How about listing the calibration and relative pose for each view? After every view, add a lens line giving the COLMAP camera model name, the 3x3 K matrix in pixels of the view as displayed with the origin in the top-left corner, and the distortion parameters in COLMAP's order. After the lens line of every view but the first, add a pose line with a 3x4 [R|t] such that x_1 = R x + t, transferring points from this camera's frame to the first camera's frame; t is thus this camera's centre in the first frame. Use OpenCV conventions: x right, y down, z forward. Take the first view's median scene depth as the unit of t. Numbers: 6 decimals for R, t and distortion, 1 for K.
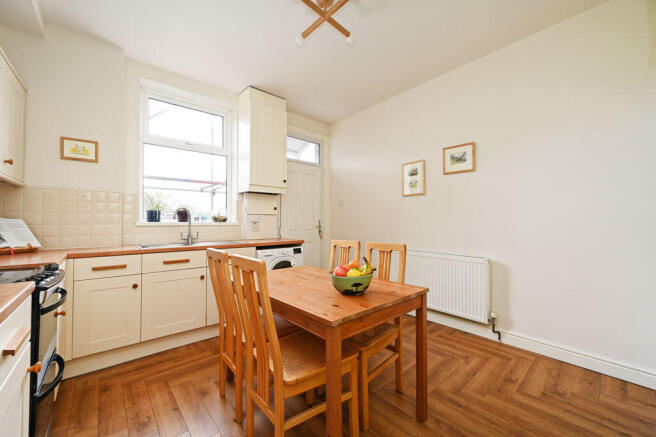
lens RADIAL K [[257.4, 0, 327.8], [0, 257.4, 218.3], [0, 0, 1]] dist [-0.001376, -0.000053]
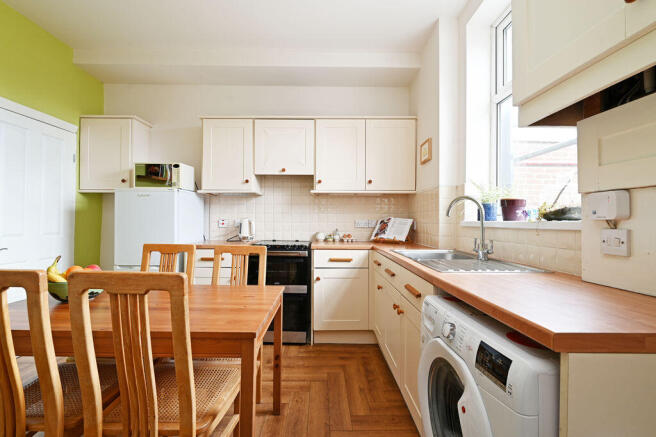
lens RADIAL K [[300.0, 0, 328.6], [0, 300.0, 219.4], [0, 0, 1]] dist [0.000544, 0.000022]
pose [[-0.637974, -0.000344, -0.770058, 0.240094], [-0.004429, 0.999985, 0.003223, 0.011573], [0.770045, 0.005467, -0.637966, 1.686529]]
